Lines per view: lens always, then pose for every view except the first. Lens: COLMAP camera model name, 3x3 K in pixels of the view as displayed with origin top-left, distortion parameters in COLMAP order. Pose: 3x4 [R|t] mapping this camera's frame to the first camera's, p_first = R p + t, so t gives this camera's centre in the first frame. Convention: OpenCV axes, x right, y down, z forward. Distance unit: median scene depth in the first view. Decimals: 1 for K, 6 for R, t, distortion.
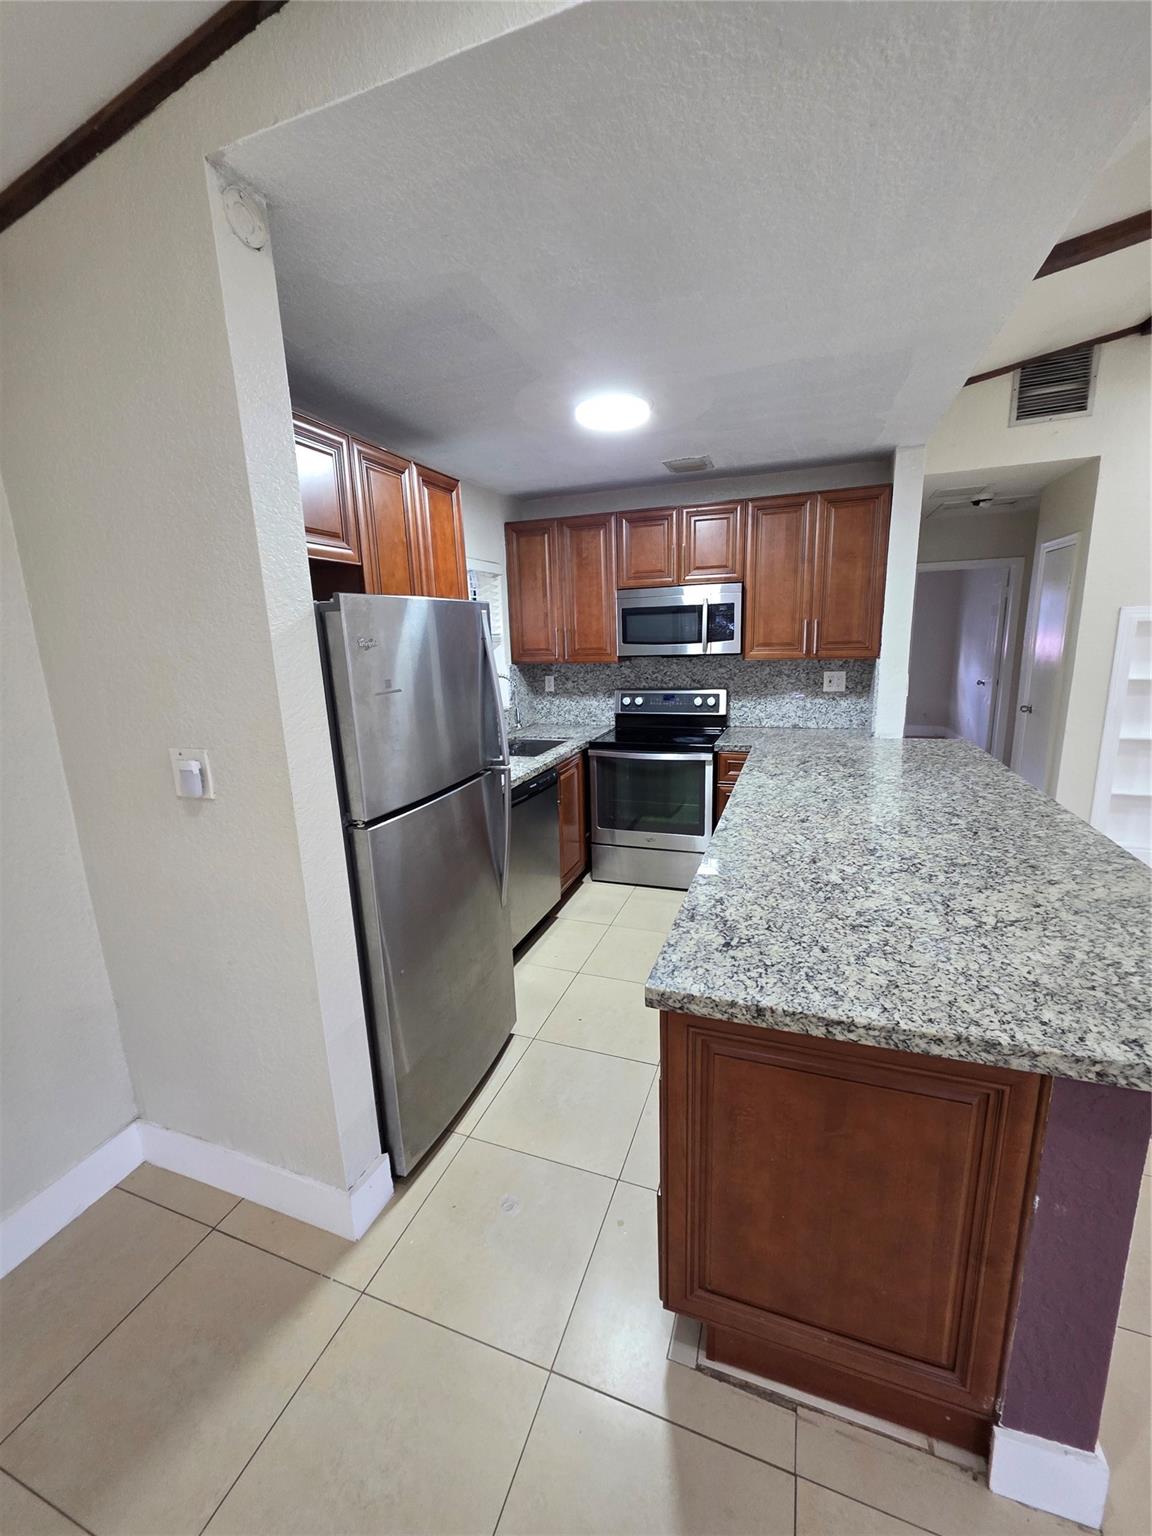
lens RADIAL K [[613.7, 0, 579.1], [0, 613.7, 763.7], [0, 0, 1]] dist [0.000388, 0.000262]
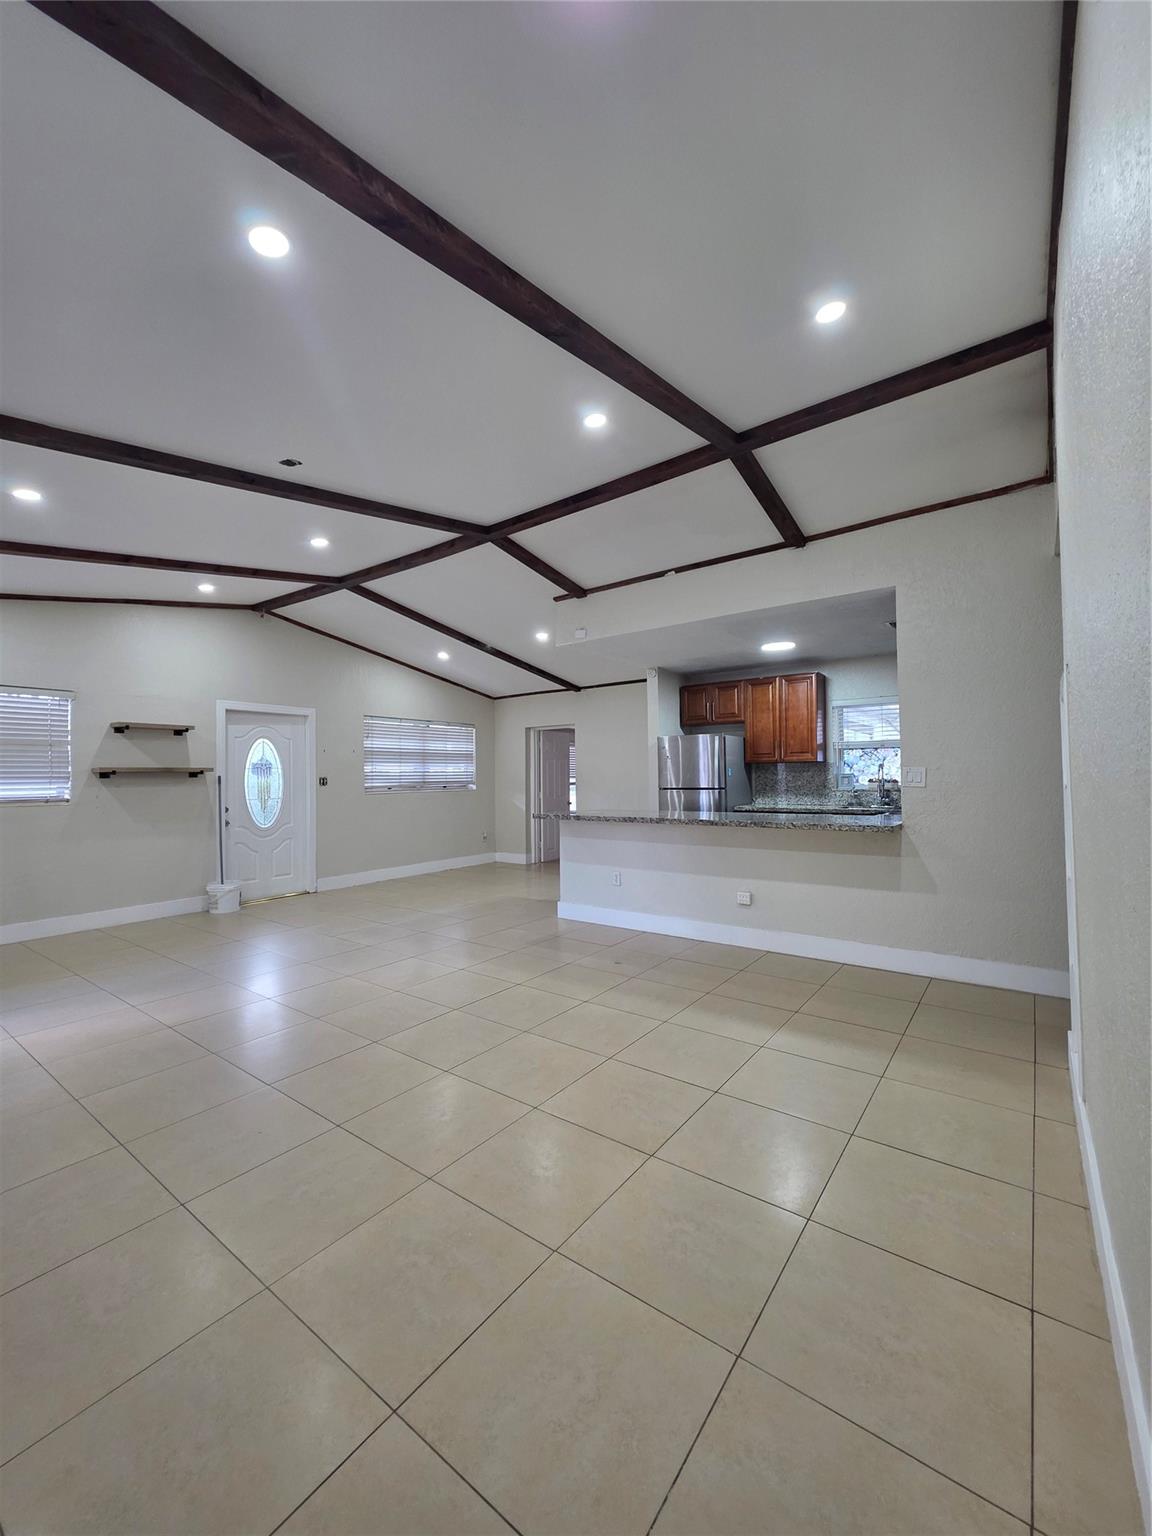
lens RADIAL K [[606.7, 0, 576.0], [0, 606.7, 768.0], [0, 0, 1]] dist [0.000757, -0.000099]
pose [[-0.283685, 0.020992, -0.958688, 1.693177], [-0.179818, 0.980860, 0.074687, -0.111615], [0.941907, 0.193577, -0.274481, 0.690771]]
